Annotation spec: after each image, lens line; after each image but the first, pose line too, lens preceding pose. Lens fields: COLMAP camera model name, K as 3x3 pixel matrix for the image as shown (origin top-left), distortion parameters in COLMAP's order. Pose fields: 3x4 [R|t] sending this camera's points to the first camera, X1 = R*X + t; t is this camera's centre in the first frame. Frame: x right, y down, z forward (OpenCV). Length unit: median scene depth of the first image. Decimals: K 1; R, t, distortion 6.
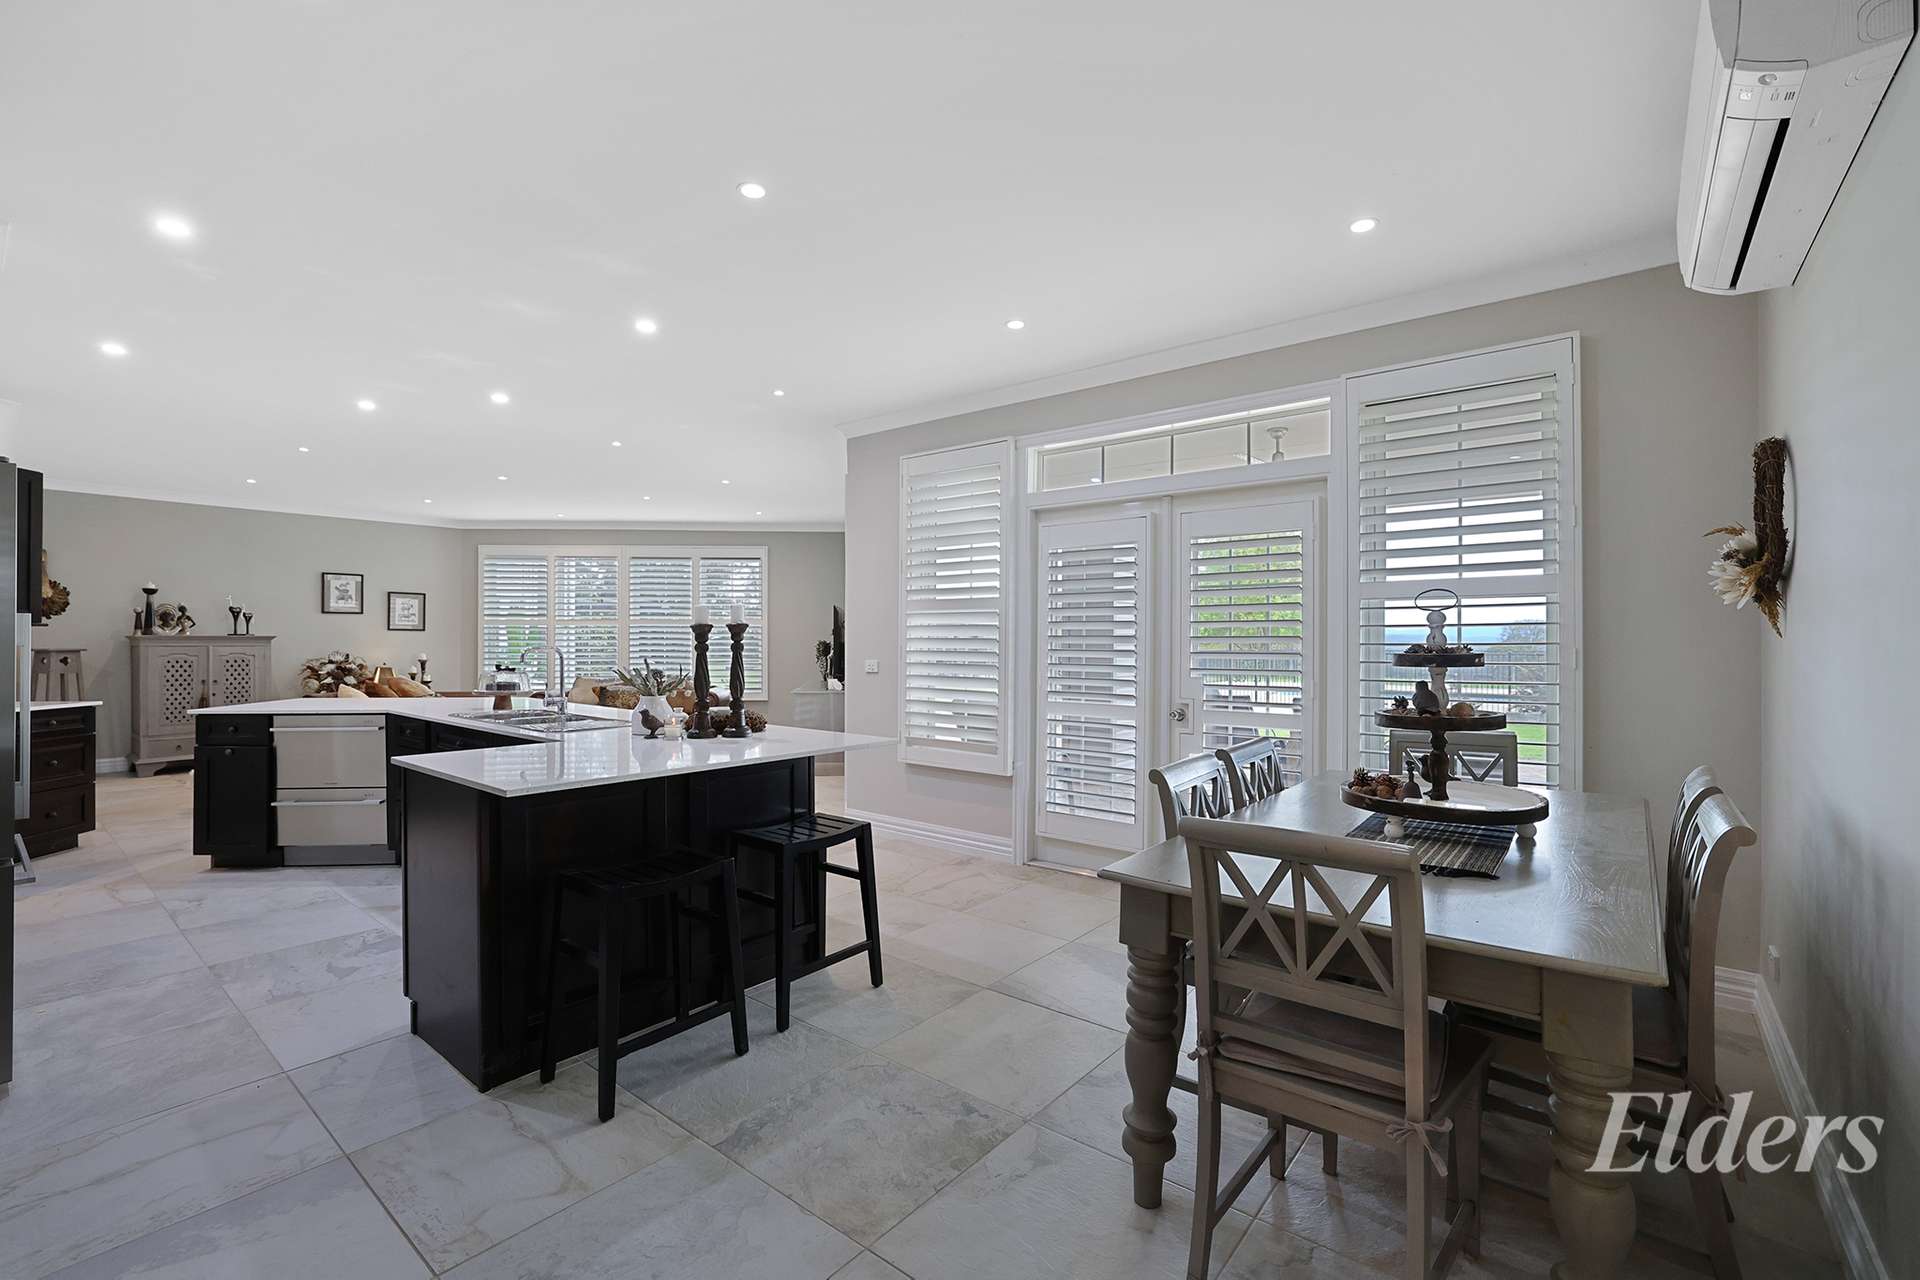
lens RADIAL K [[829.7, 0, 956.5], [0, 829.7, 635.8], [0, 0, 1]] dist [-0.049311, 0.020043]
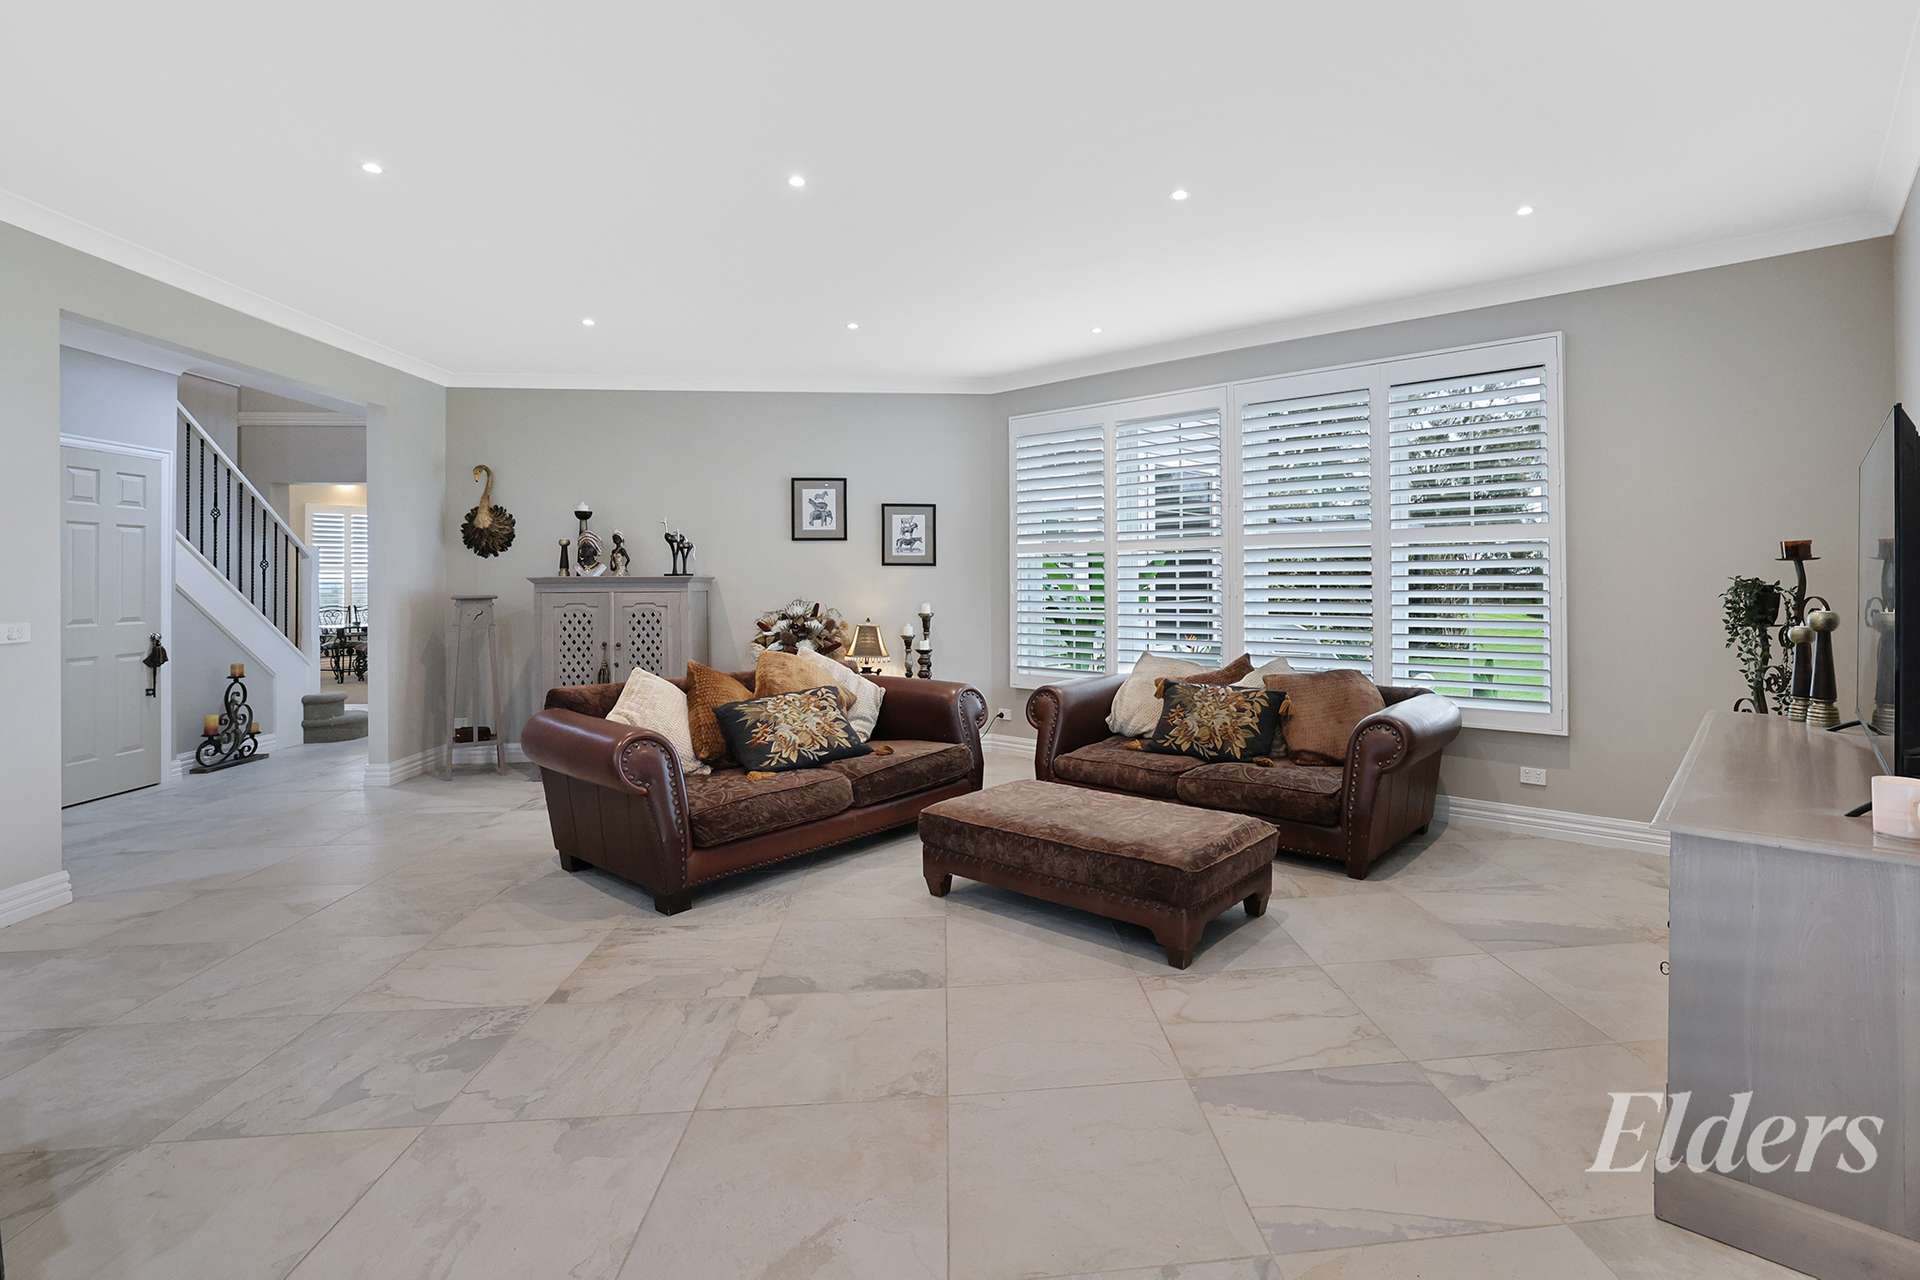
lens RADIAL K [[929.2, 0, 1049.1], [0, 929.2, 578.1], [0, 0, 1]] dist [-0.009740, 0.001391]
pose [[0.697202, -0.005505, -0.716853, -0.117097], [0.009710, 0.999951, 0.001765, 0.003133], [0.716809, -0.008191, 0.697222, 0.702572]]
